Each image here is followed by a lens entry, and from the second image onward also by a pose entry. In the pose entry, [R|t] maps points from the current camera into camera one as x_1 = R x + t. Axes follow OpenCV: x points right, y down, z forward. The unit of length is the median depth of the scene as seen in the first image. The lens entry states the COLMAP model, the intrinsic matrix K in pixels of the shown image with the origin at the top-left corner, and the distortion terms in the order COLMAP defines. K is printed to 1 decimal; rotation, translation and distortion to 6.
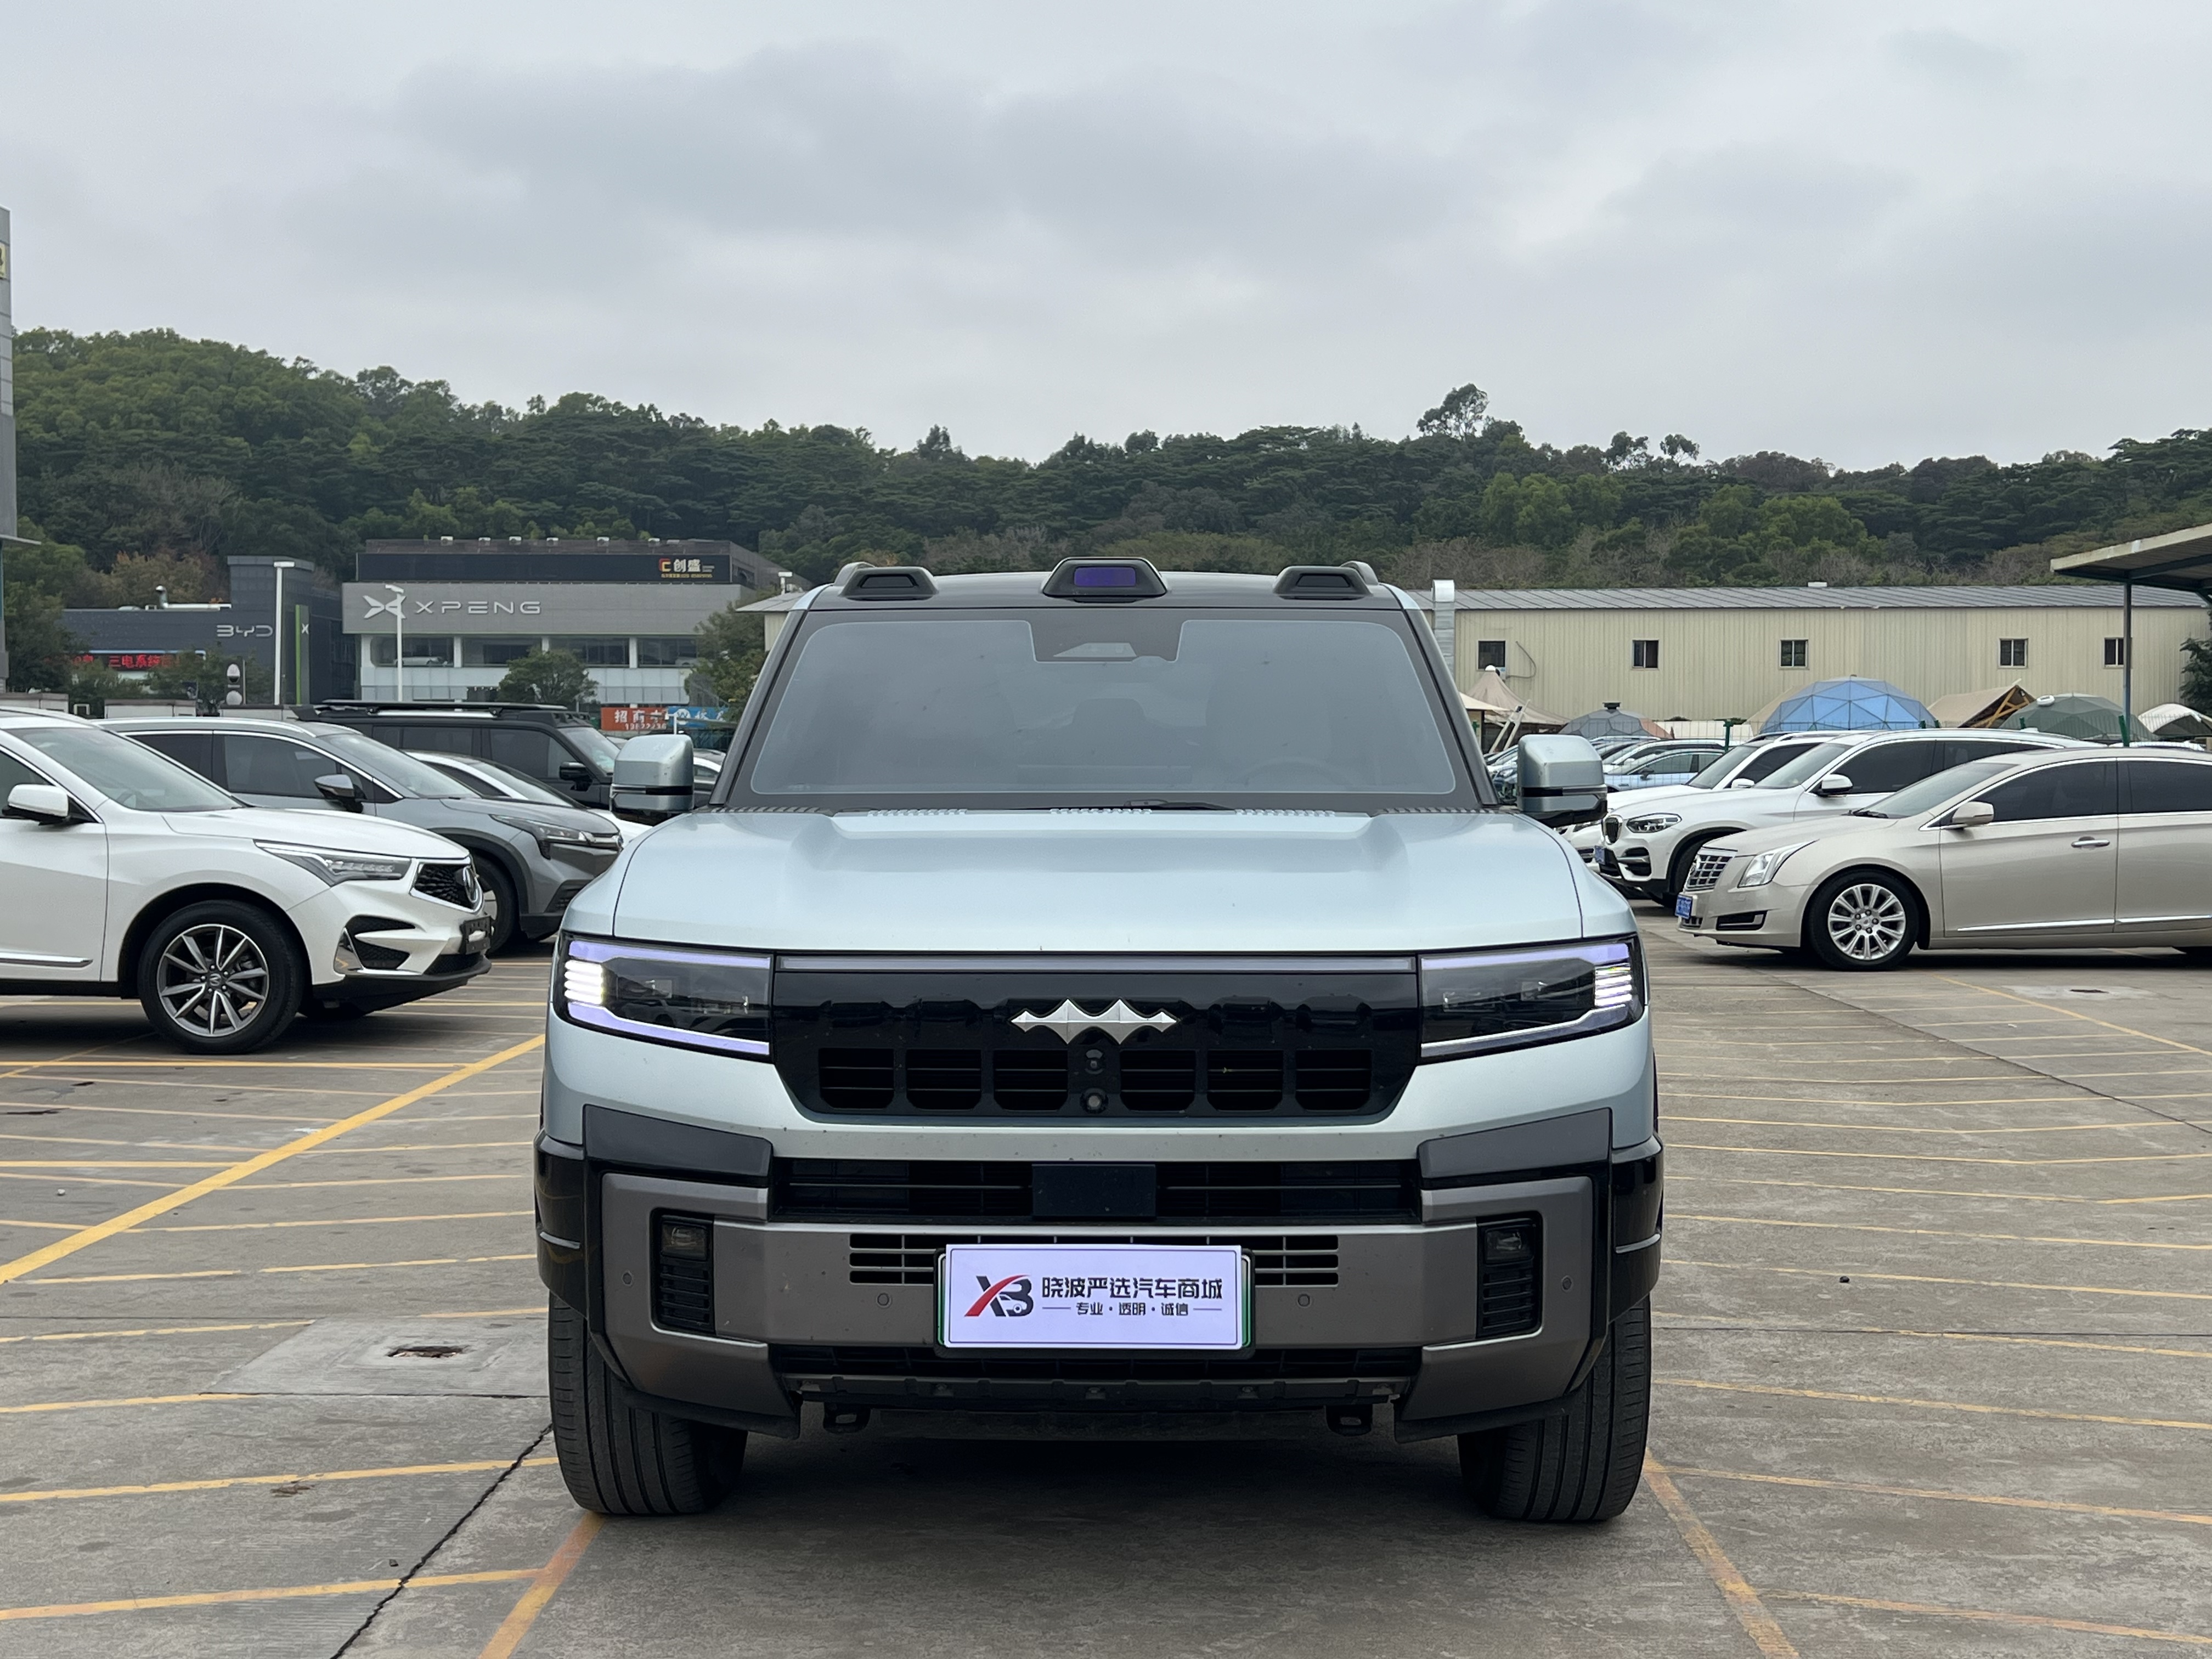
lens RADIAL K [[2599.1, 0, 1091.5], [0, 2599.1, 838.9], [0, 0, 1]] dist [0.138205, -0.357952]
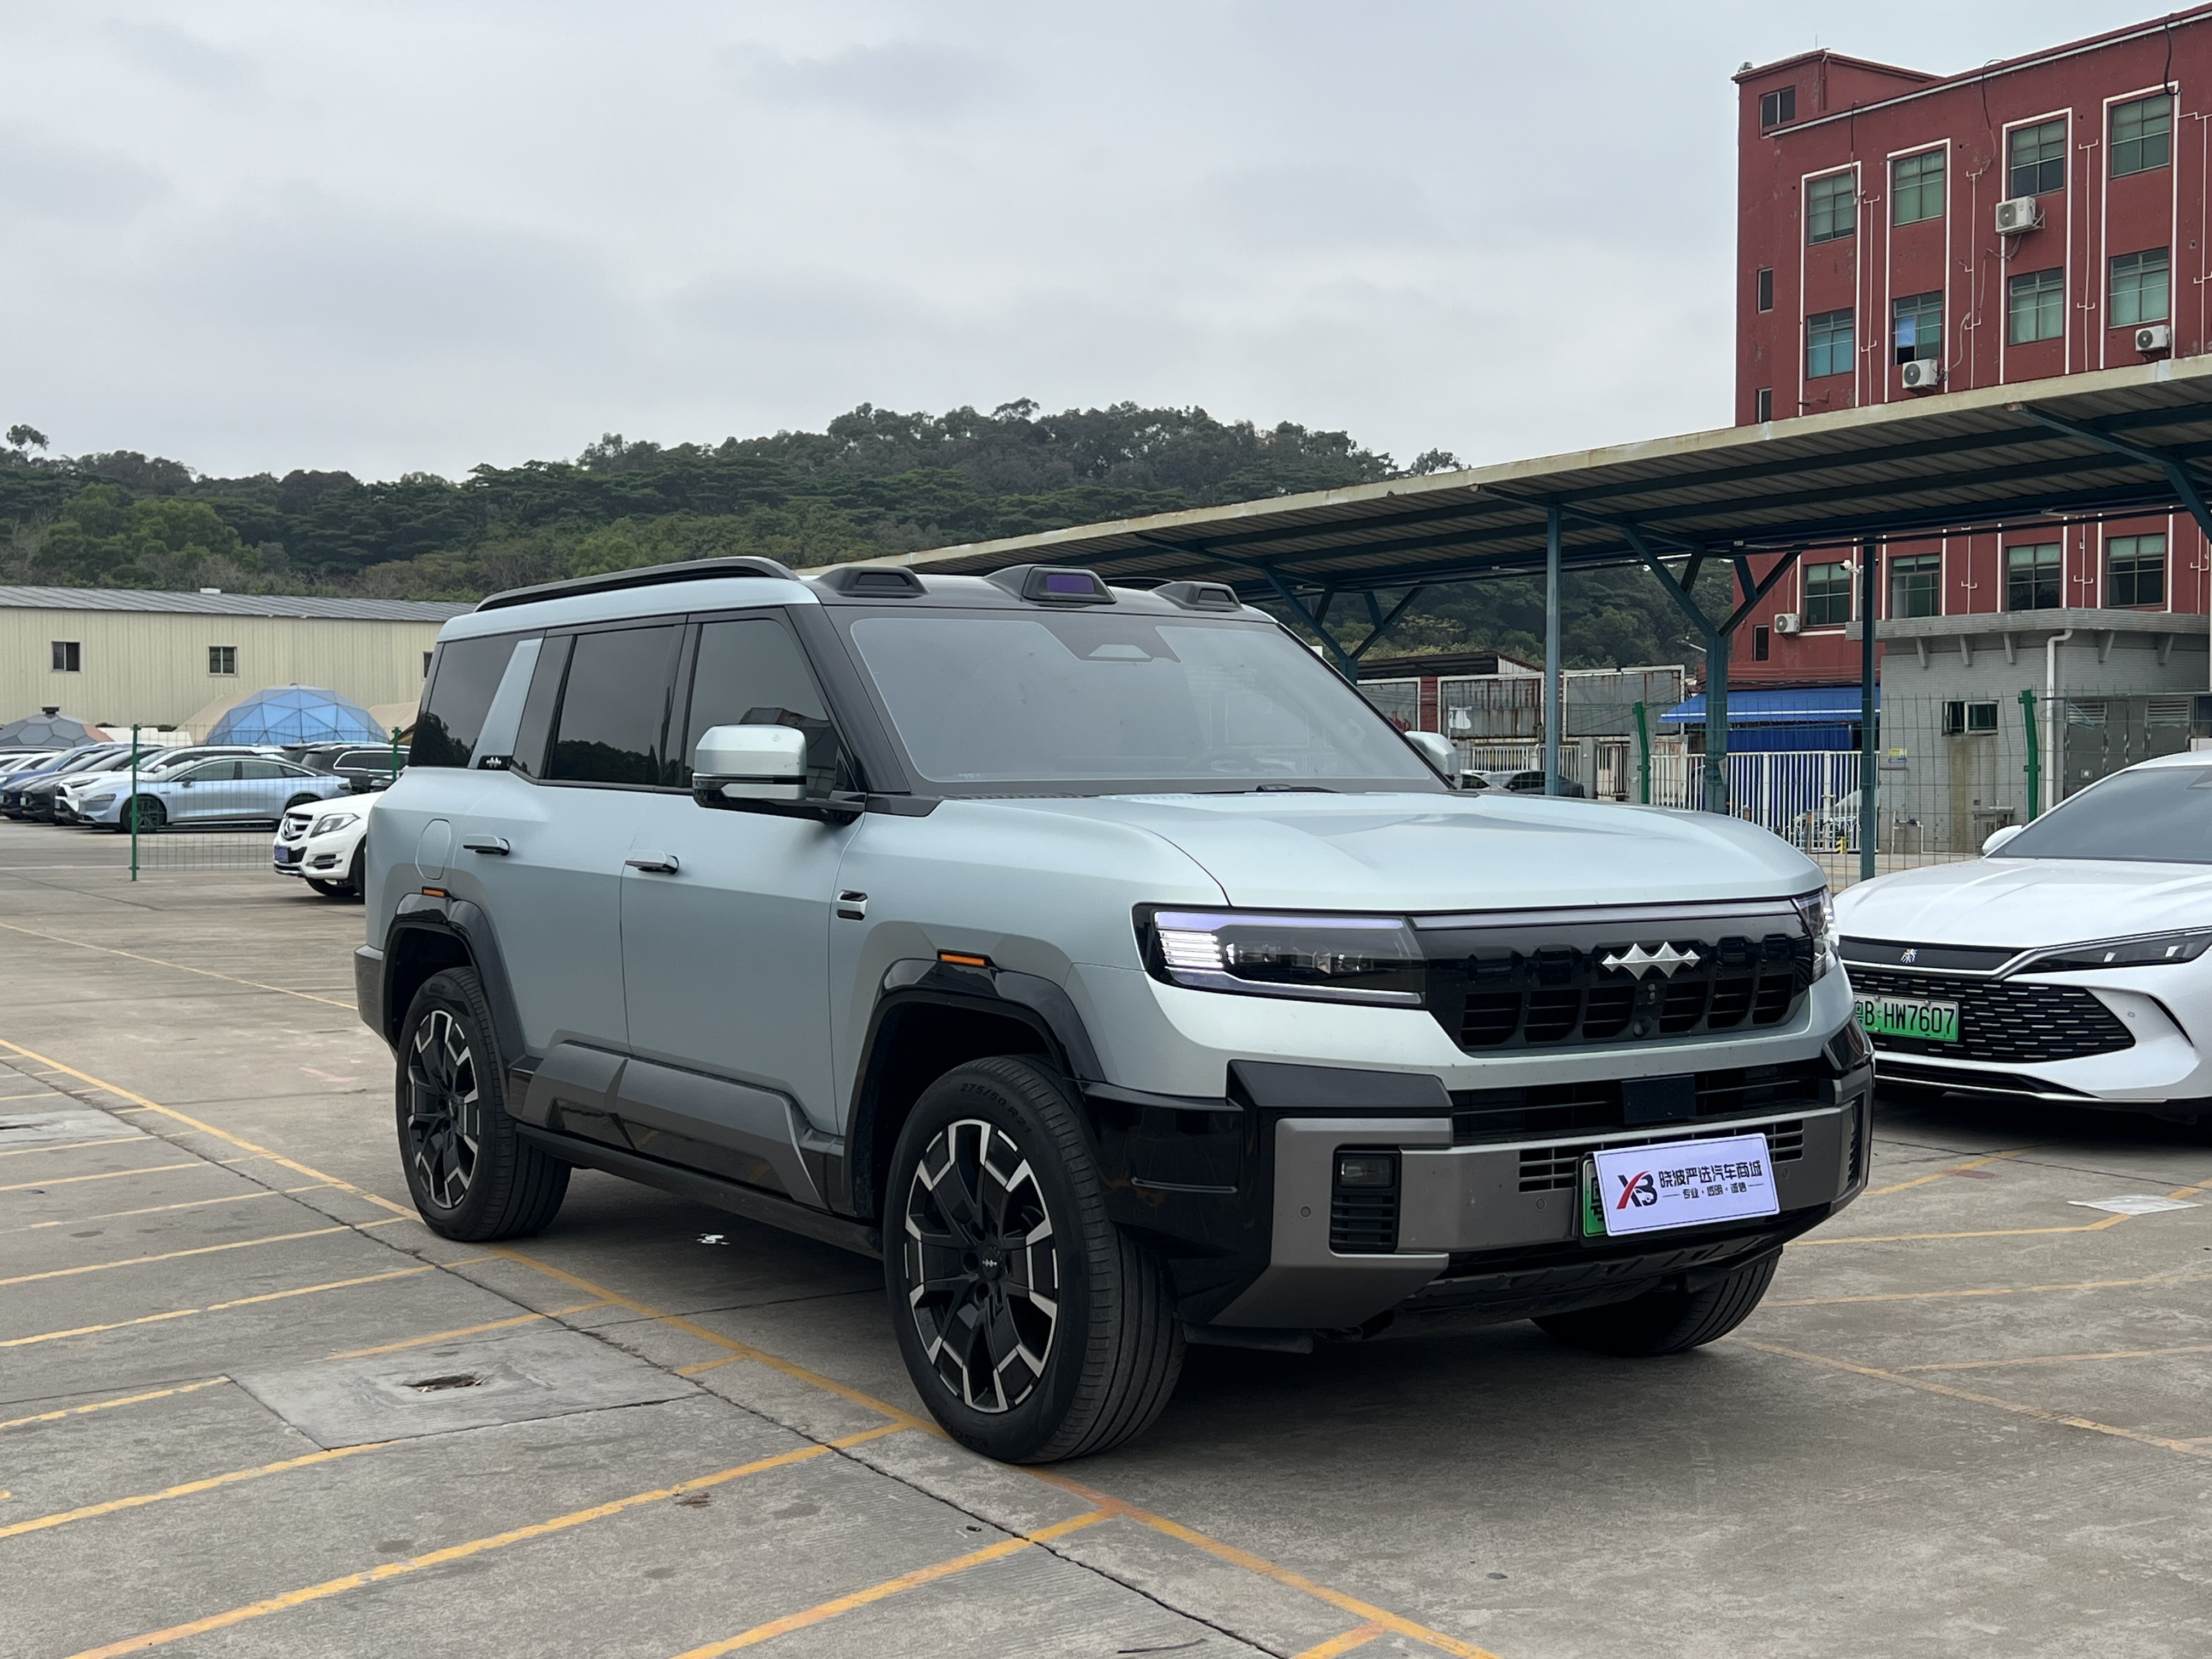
lens RADIAL K [[2599.1, 0, 1091.5], [0, 2599.1, 838.9], [0, 0, 1]] dist [0.138205, -0.357952]
pose [[0.816176, -0.015603, 0.577593, -0.851419], [0.017793, 0.999840, 0.001866, 0.006039], [-0.577530, 0.008754, 0.816323, 0.144216]]
